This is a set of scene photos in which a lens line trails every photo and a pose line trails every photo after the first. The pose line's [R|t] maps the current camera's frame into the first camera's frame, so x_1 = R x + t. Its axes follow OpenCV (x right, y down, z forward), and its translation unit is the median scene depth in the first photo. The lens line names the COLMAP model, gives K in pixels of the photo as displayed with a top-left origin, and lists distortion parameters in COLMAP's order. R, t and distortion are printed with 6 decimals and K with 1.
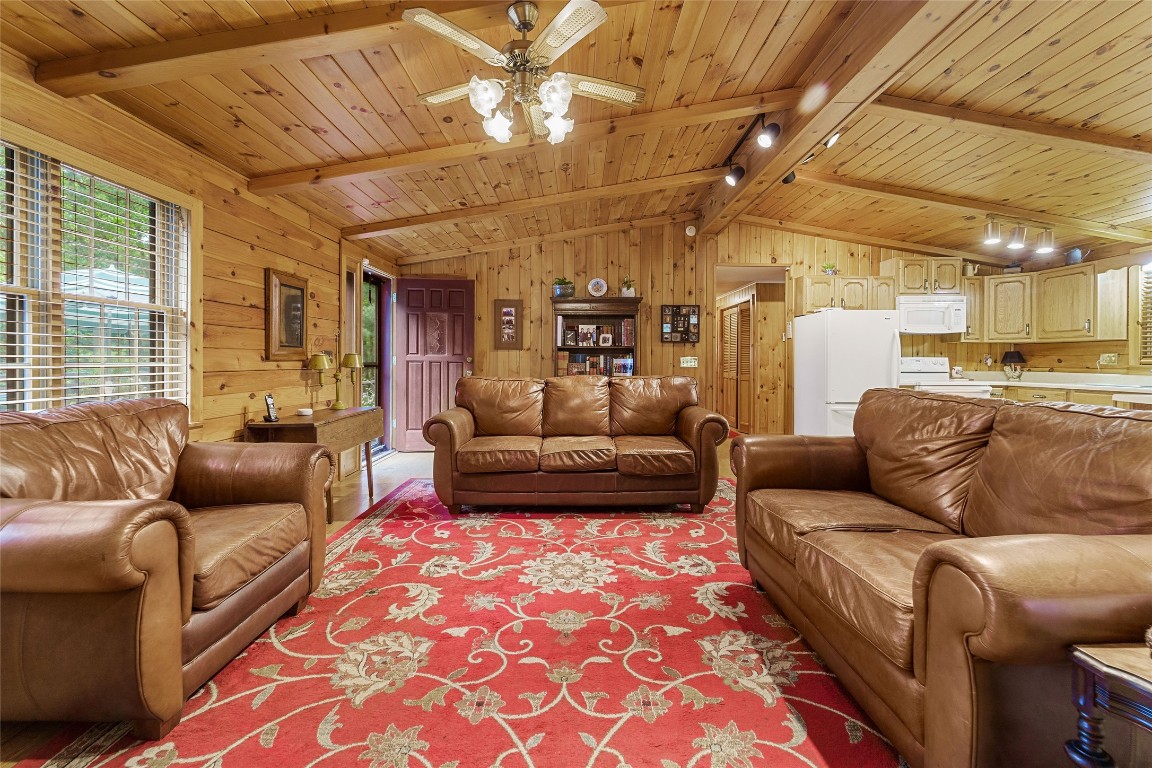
lens RADIAL K [[472.5, 0, 575.1], [0, 472.5, 360.1], [0, 0, 1]] dist [-0.000247, -0.001320]
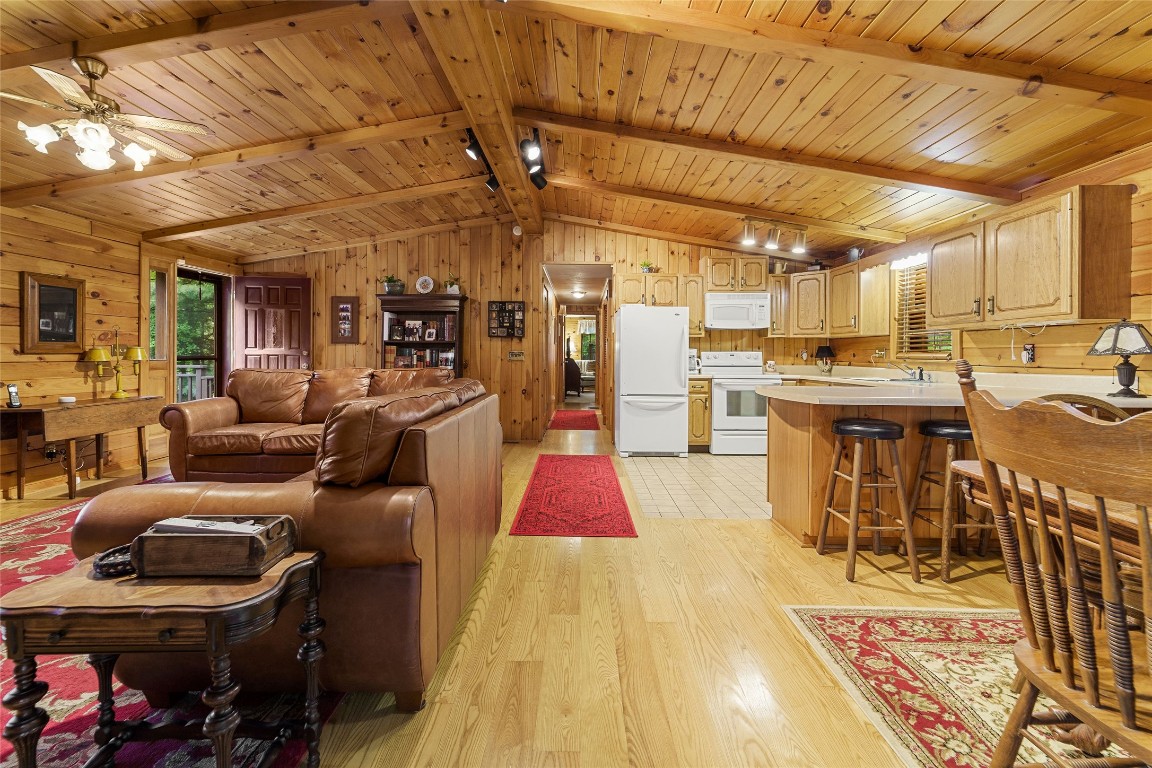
lens RADIAL K [[485.7, 0, 568.1], [0, 485.7, 355.0], [0, 0, 1]] dist [-0.000258, -0.000731]
pose [[0.999815, 0.001320, -0.019187, 0.404806], [-0.001307, 0.999999, 0.000667, 0.001028], [0.019188, -0.000642, 0.999816, -0.077911]]
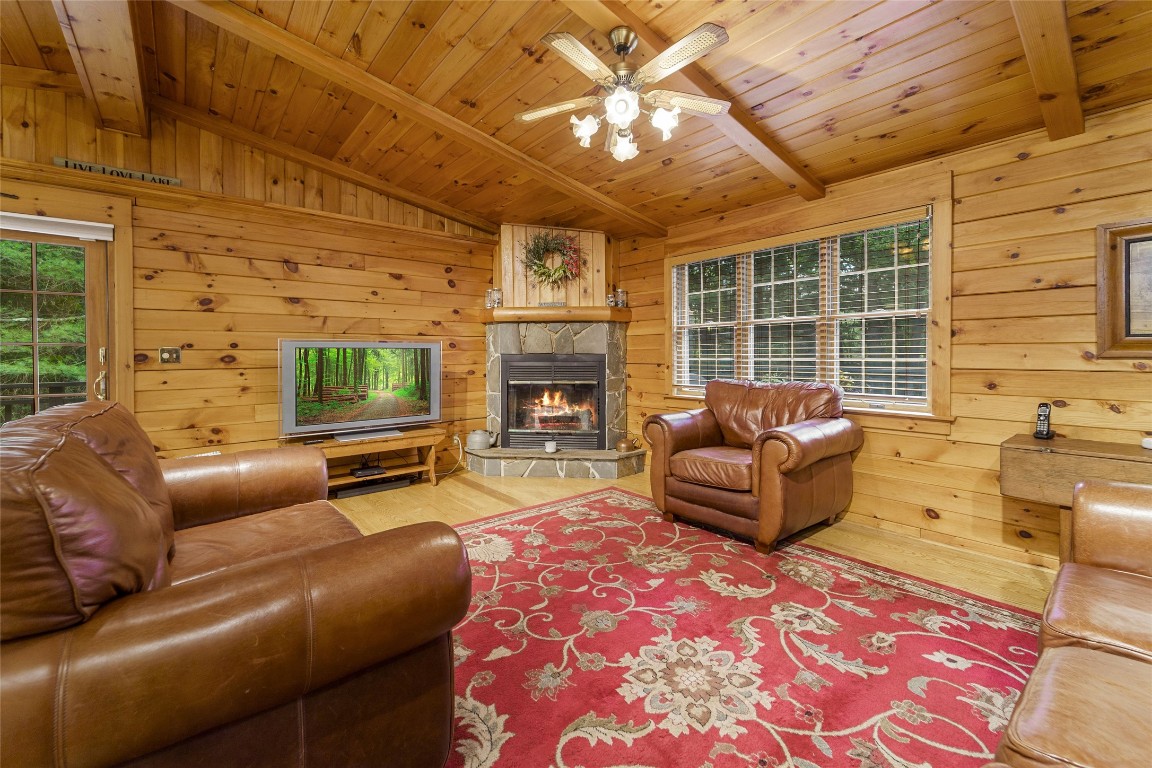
lens RADIAL K [[472.5, 0, 575.1], [0, 472.5, 360.1], [0, 0, 1]] dist [-0.000247, -0.001320]
pose [[-0.764422, 0.010796, -0.644626, 0.242897], [0.002452, 0.999901, 0.013838, -0.004538], [0.644711, 0.008997, -0.764373, 0.636552]]
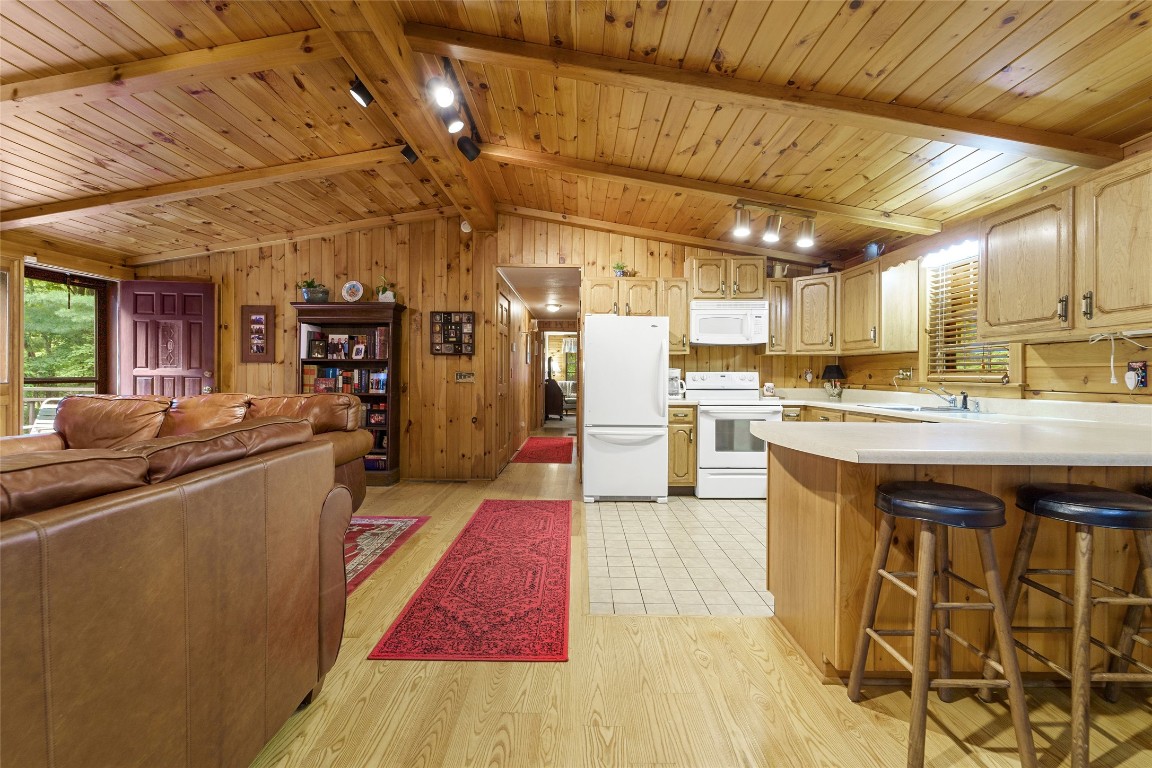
lens RADIAL K [[481.2, 0, 573.4], [0, 481.2, 376.0], [0, 0, 1]] dist [-0.000891, -0.001026]
pose [[0.999985, 0.001026, -0.005457, 0.479212], [-0.001014, 0.999997, 0.002222, -0.000528], [0.005459, -0.002216, 0.999983, 0.122912]]
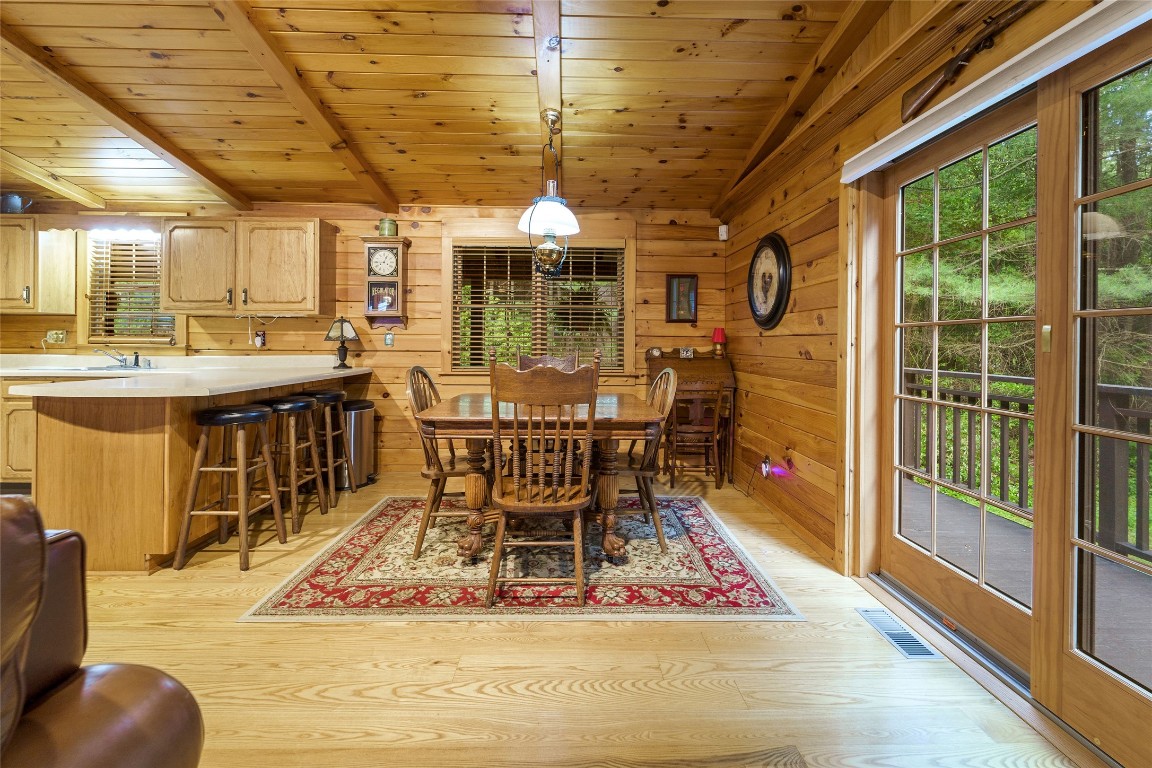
lens RADIAL K [[487.1, 0, 581.8], [0, 487.1, 344.0], [0, 0, 1]] dist [-0.000872, -0.001145]
pose [[-0.036128, -0.006059, 0.999329, 0.205833], [-0.007459, 0.999955, 0.005793, -0.001190], [-0.999319, -0.007244, -0.036171, 0.084439]]
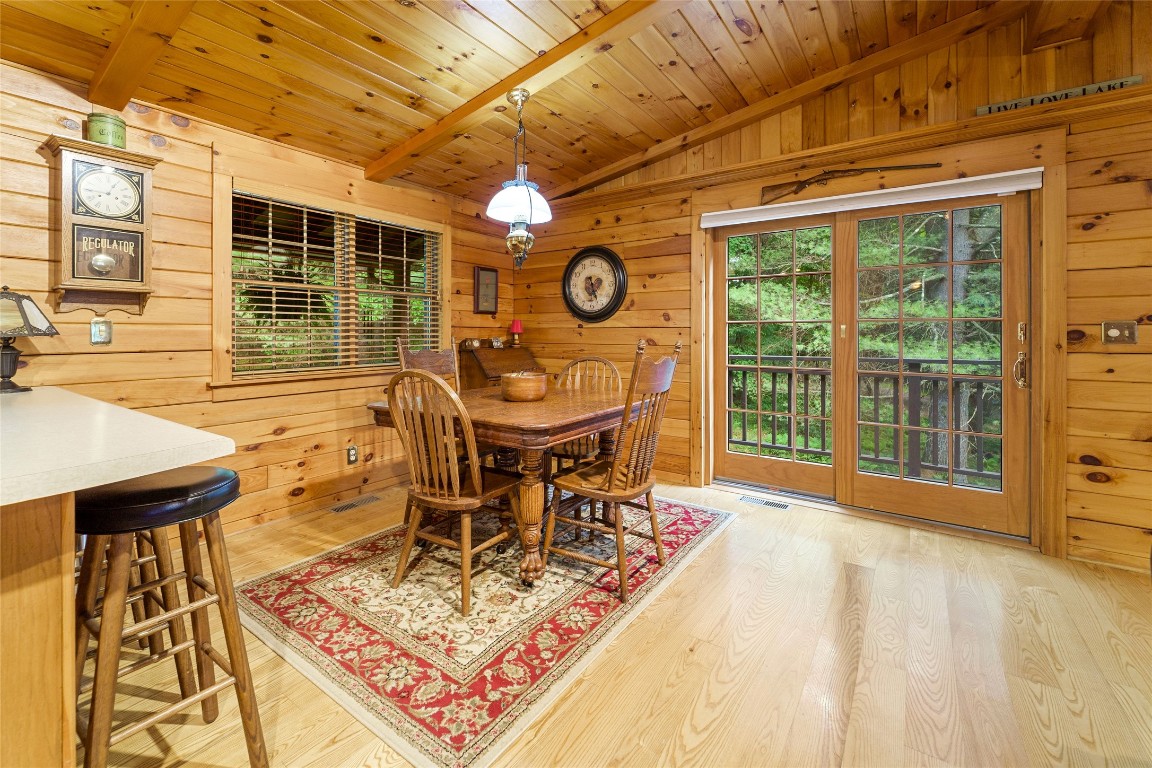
lens RADIAL K [[483.4, 0, 571.3], [0, 483.4, 331.8], [0, 0, 1]] dist [0.001308, -0.000334]
pose [[-0.819344, -0.001774, 0.573300, 0.405016], [-0.002250, 0.999997, -0.000122, -0.002978], [-0.573298, -0.001390, -0.819346, 0.474318]]
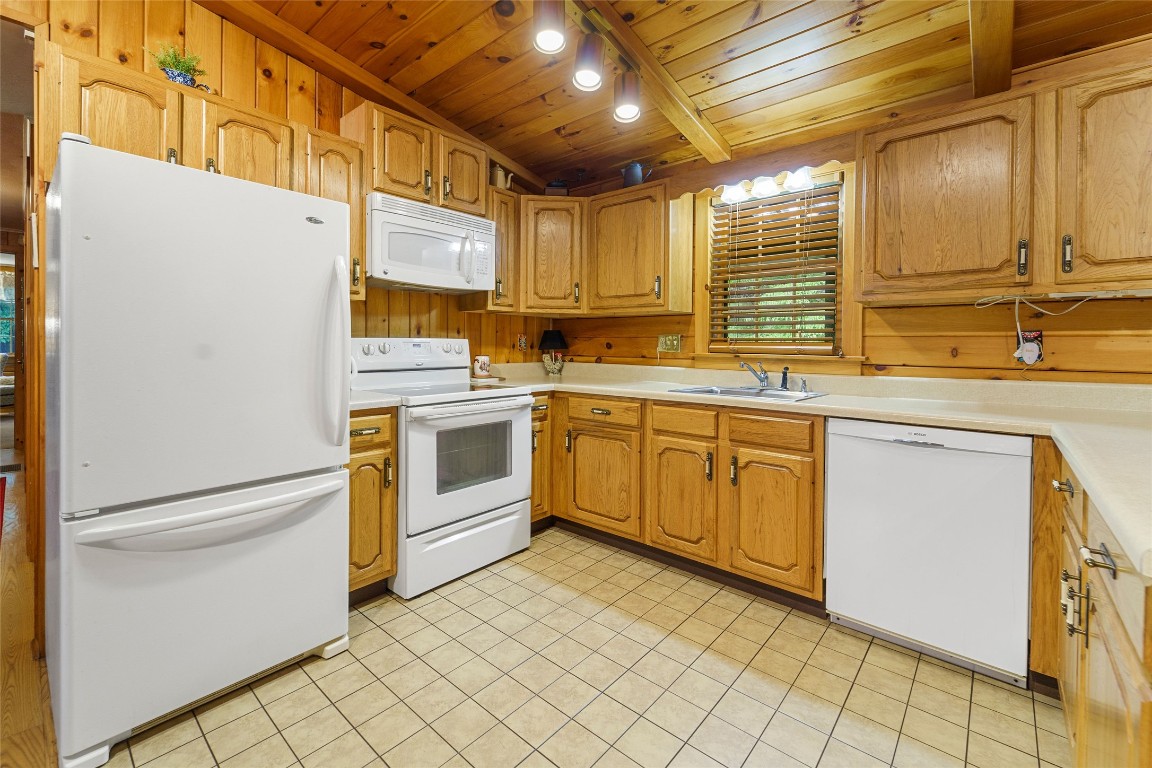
lens RADIAL K [[485.4, 0, 571.9], [0, 485.4, 348.8], [0, 0, 1]] dist [0.000345, -0.000477]
pose [[0.655105, -0.006402, 0.755511, 0.478383], [-0.004987, 0.999906, 0.012797, -0.002401], [-0.755521, -0.012150, 0.655011, 0.584479]]
